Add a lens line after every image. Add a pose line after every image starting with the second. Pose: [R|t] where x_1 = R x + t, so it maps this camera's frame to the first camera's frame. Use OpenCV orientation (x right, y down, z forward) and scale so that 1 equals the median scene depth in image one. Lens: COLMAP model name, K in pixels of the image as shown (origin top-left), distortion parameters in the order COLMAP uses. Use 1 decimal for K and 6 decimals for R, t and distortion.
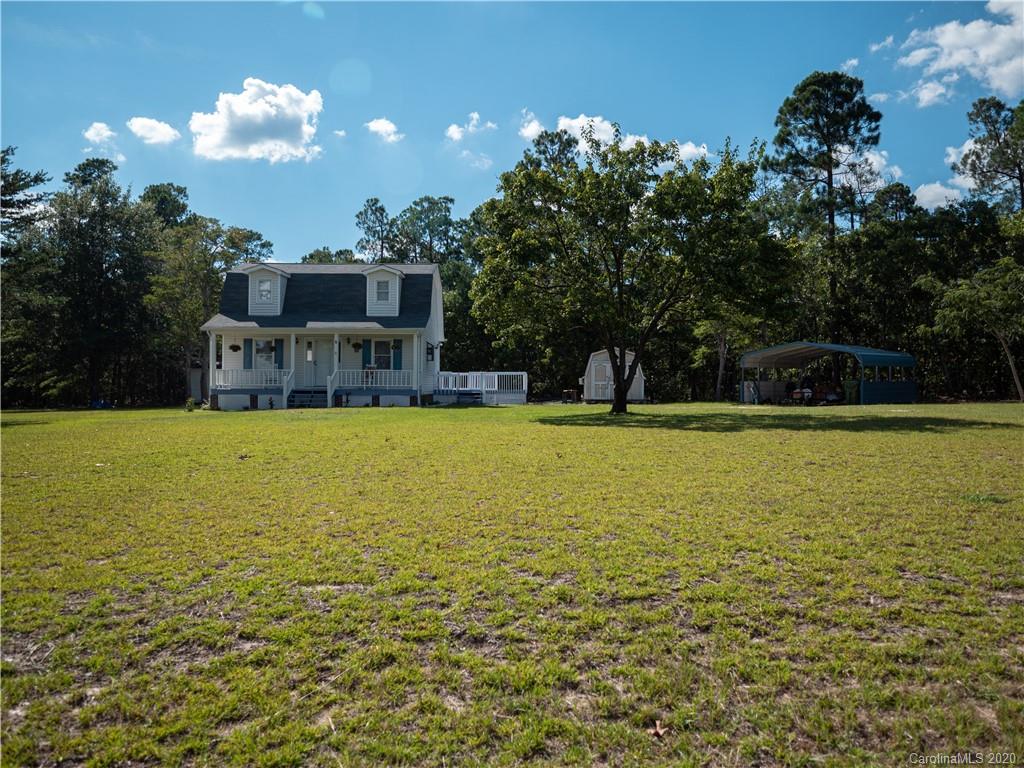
lens RADIAL K [[829.2, 0, 512.0], [0, 829.2, 384.0], [0, 0, 1]] dist [0.000710, 0.000046]
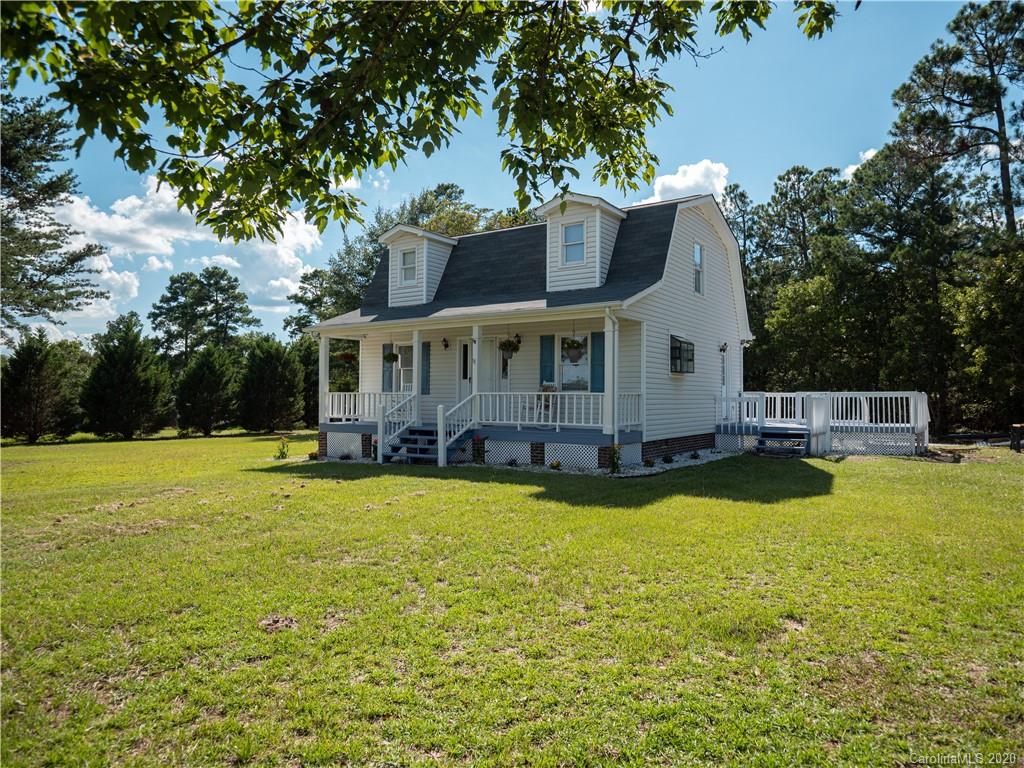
lens RADIAL K [[658.4, 0, 512.0], [0, 658.4, 384.0], [0, 0, 1]] dist [-0.006468, -0.002857]
pose [[0.827358, -0.009798, -0.561590, 0.044453], [-0.000527, 0.999834, -0.018221, -0.014160], [0.561675, 0.015371, 0.827215, 0.635895]]
